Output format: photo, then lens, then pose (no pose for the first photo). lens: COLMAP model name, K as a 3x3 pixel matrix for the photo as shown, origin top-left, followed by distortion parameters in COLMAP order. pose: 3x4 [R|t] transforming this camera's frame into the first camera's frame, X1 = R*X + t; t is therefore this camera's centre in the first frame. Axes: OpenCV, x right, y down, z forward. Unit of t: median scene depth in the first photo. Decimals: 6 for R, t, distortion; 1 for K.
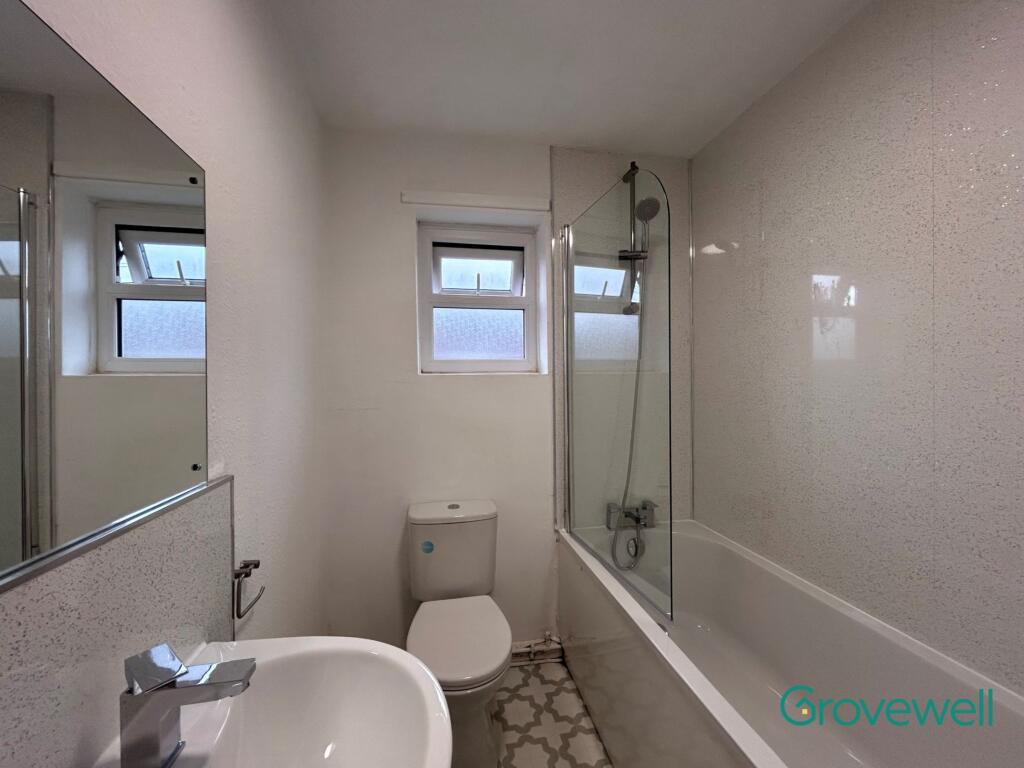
lens RADIAL K [[416.6, 0, 512.7], [0, 416.6, 381.2], [0, 0, 1]] dist [-0.000828, 0.000257]
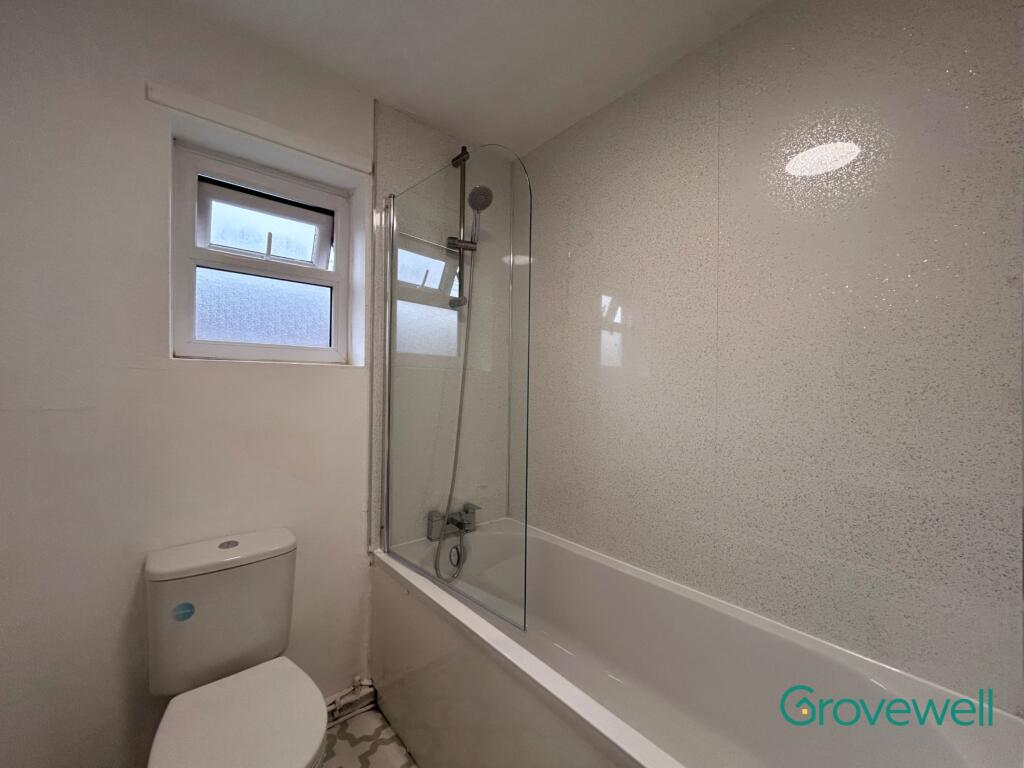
lens RADIAL K [[416.6, 0, 512.7], [0, 416.6, 381.2], [0, 0, 1]] dist [-0.000828, 0.000257]
pose [[0.868796, 0.024711, 0.494554, -0.070975], [-0.019333, 0.999685, -0.015987, 0.020109], [-0.494793, 0.004328, 0.869000, 0.122992]]
